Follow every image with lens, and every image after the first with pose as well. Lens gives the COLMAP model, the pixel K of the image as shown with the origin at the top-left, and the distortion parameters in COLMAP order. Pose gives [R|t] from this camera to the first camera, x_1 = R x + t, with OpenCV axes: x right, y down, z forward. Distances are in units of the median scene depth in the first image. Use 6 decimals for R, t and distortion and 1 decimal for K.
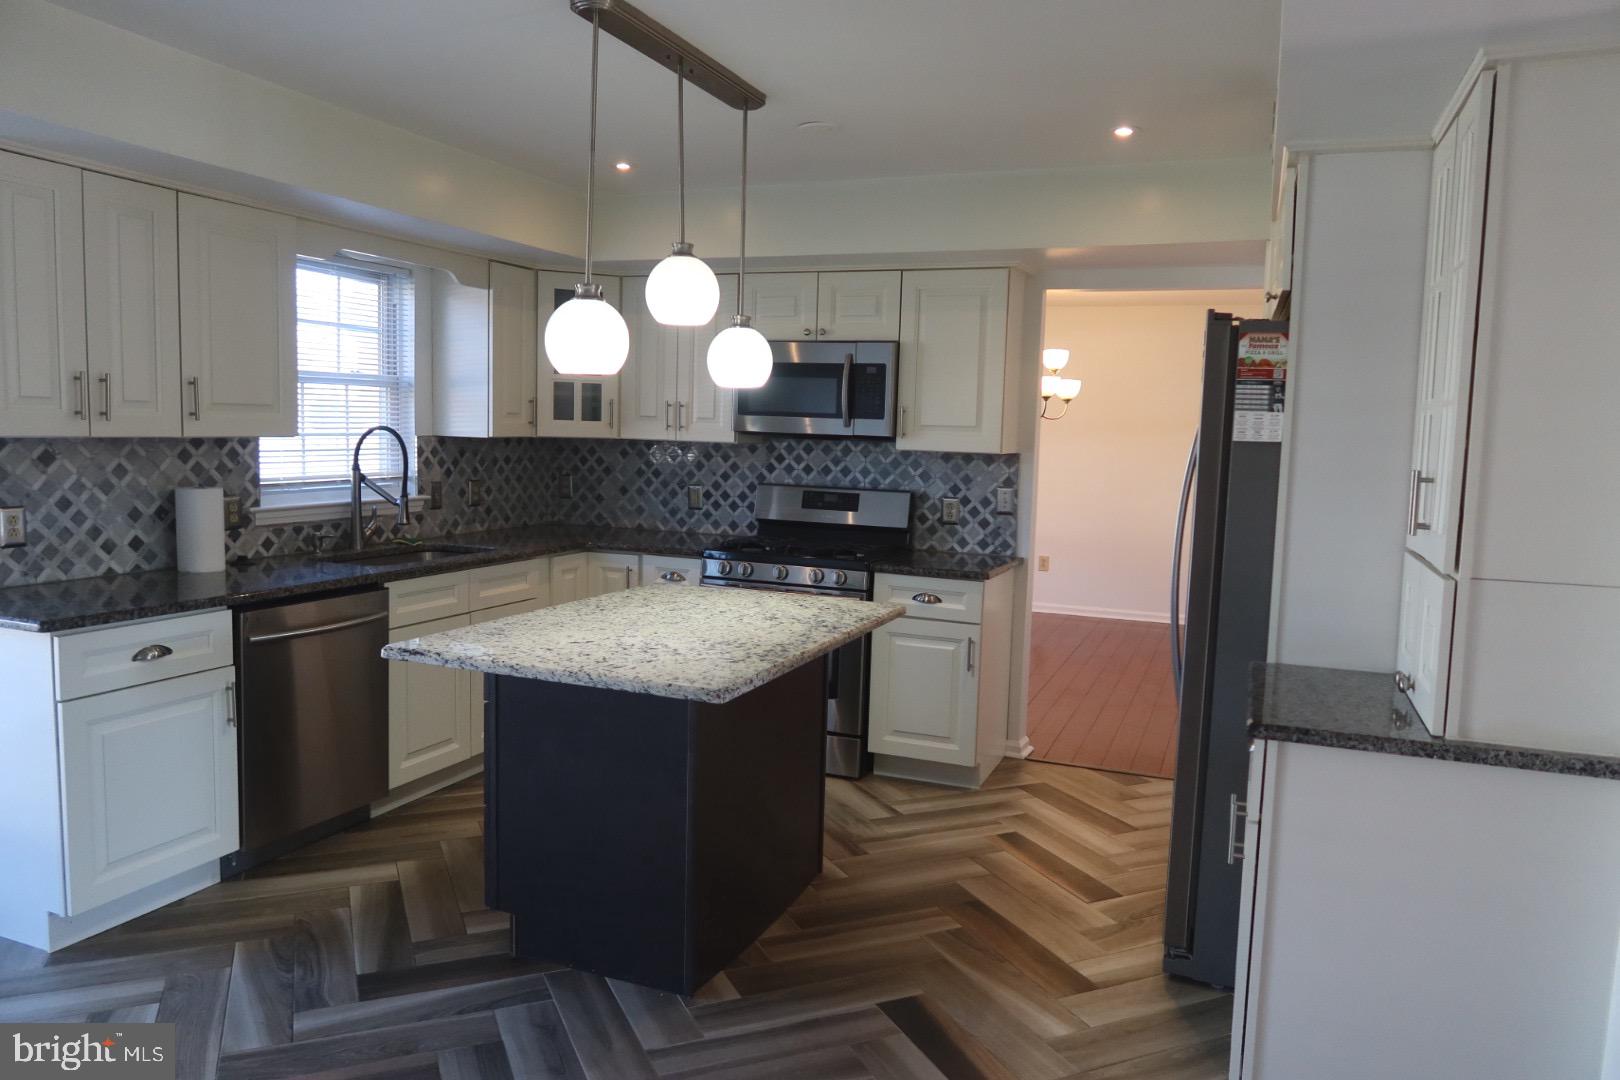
lens RADIAL K [[1106.2, 0, 810.0], [0, 1106.2, 540.0], [0, 0, 1]] dist [-0.029271, 0.003191]
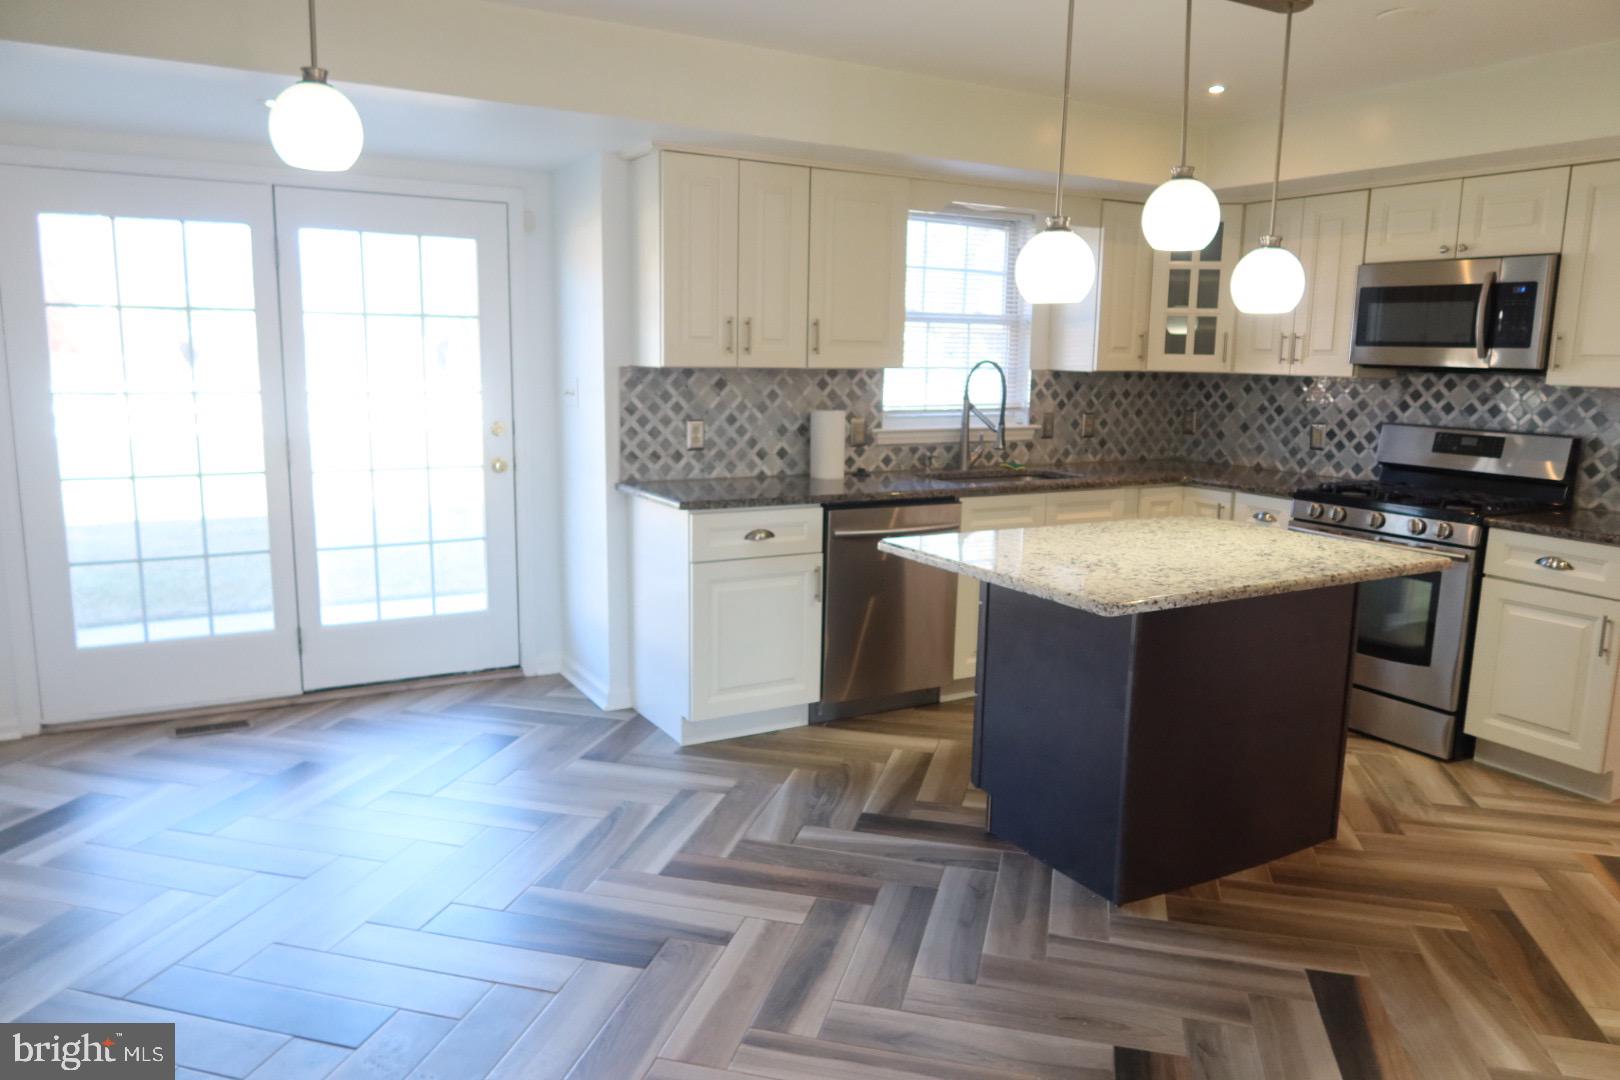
lens RADIAL K [[1106.2, 0, 810.0], [0, 1106.2, 540.0], [0, 0, 1]] dist [-0.029271, 0.003191]
pose [[0.784797, 0.088022, -0.613471, 0.177918], [-0.057494, 0.995934, 0.069349, 0.011043], [0.617081, -0.019154, 0.786667, 0.007519]]
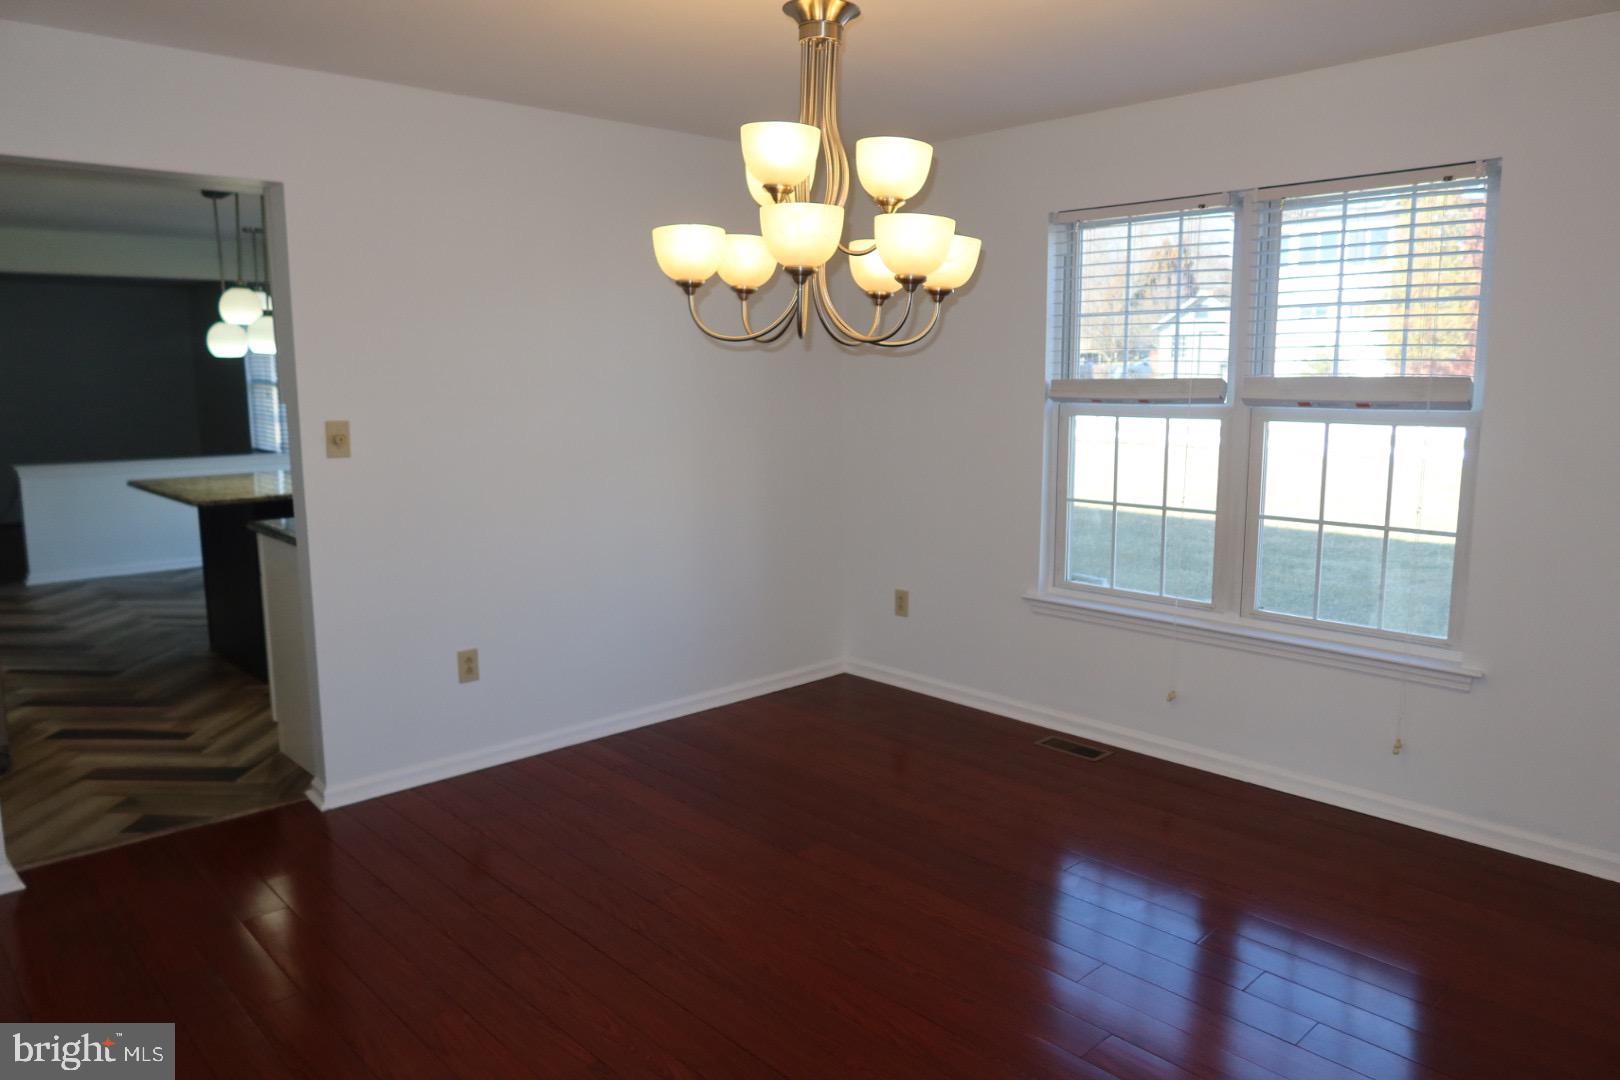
lens RADIAL K [[1106.2, 0, 810.0], [0, 1106.2, 540.0], [0, 0, 1]] dist [-0.029271, 0.003191]
pose [[-0.393491, 0.106913, -0.913090, 0.815908], [-0.107388, 0.981070, 0.161151, -0.156380], [0.913035, 0.161467, -0.374561, 1.732494]]
